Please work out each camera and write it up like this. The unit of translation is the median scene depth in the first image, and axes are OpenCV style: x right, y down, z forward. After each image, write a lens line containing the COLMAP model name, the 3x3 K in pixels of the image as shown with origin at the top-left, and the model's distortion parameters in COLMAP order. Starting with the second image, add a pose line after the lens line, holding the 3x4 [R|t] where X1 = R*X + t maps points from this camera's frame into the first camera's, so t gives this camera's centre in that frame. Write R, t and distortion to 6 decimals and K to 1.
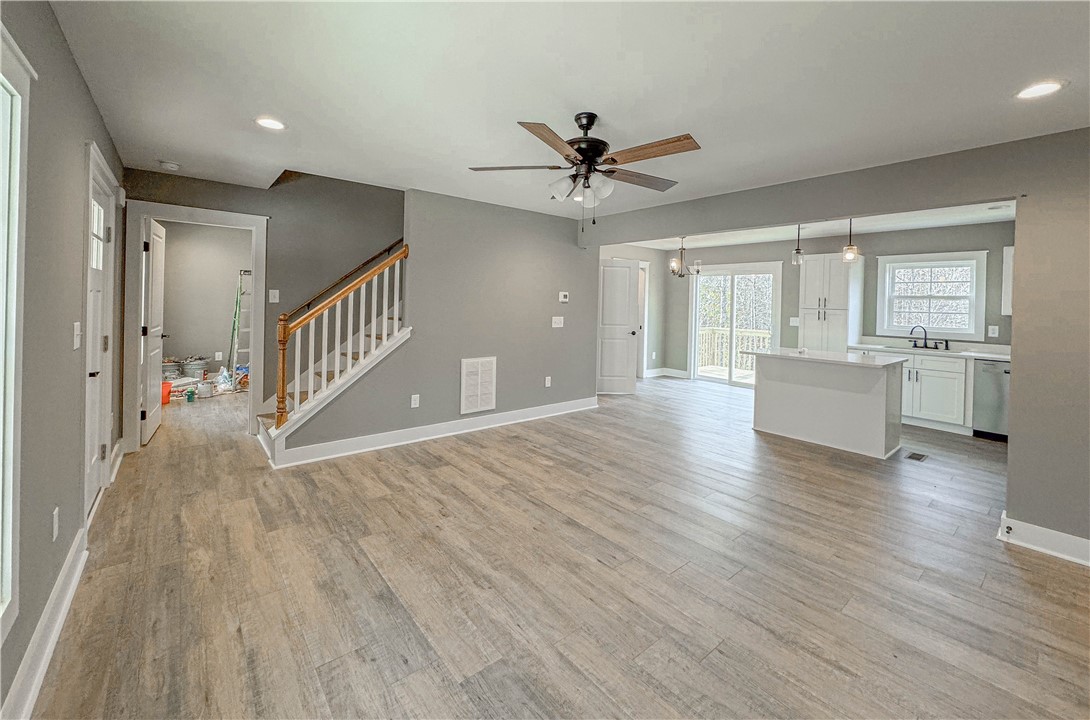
lens RADIAL K [[439.6, 0, 550.1], [0, 439.6, 359.5], [0, 0, 1]] dist [-0.001662, -0.000220]
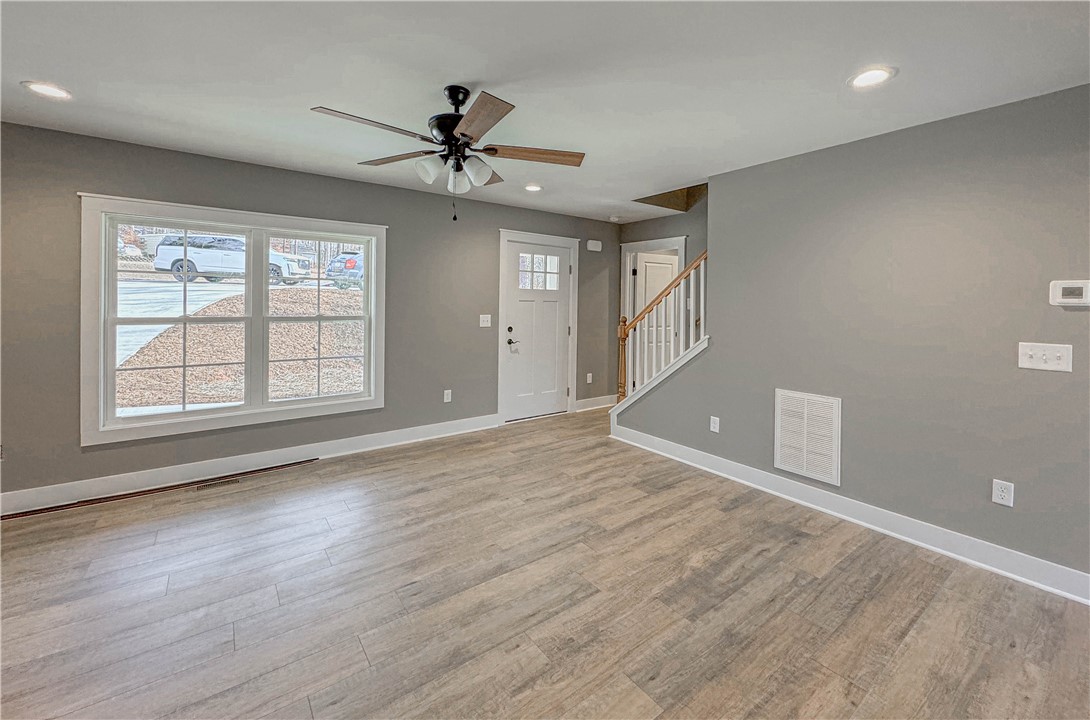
lens RADIAL K [[439.6, 0, 550.1], [0, 439.6, 359.5], [0, 0, 1]] dist [-0.001662, -0.000220]
pose [[-0.047438, 0.106990, -0.993128, 0.769683], [-0.143382, 0.983221, 0.112772, -0.112058], [0.988530, 0.147746, -0.031301, 1.003430]]
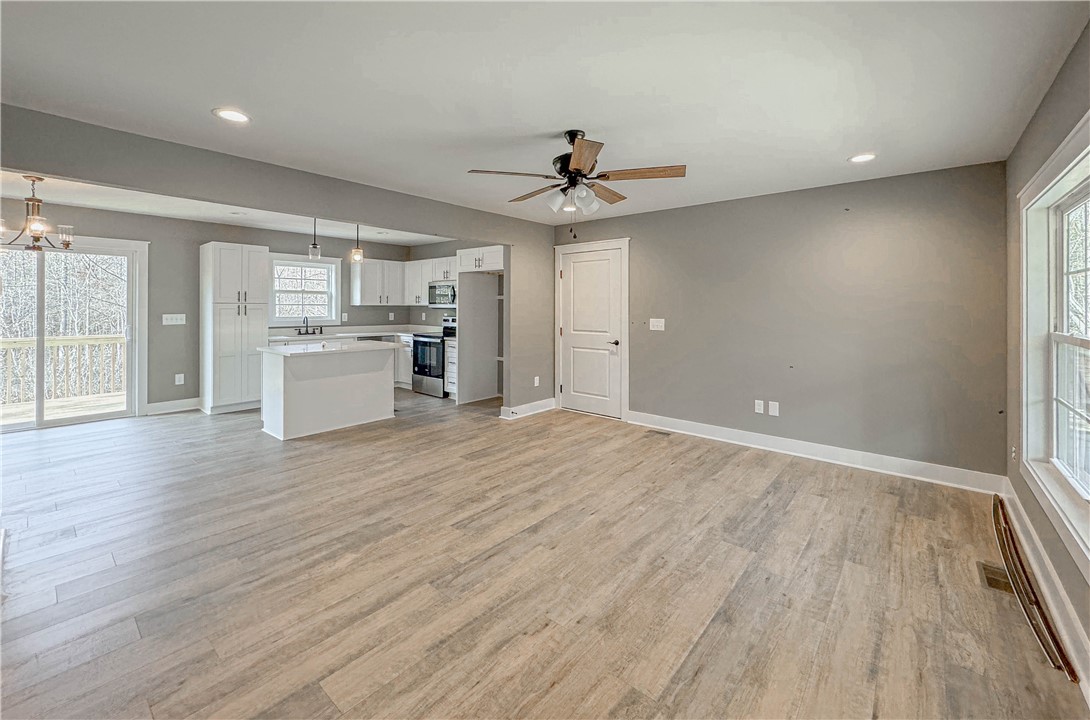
lens RADIAL K [[439.6, 0, 550.1], [0, 439.6, 359.5], [0, 0, 1]] dist [-0.001662, -0.000220]
pose [[-0.176431, -0.143355, 0.973818, -0.806008], [0.118081, 0.979111, 0.165527, -0.144654], [-0.977205, 0.144193, -0.155818, 1.005496]]
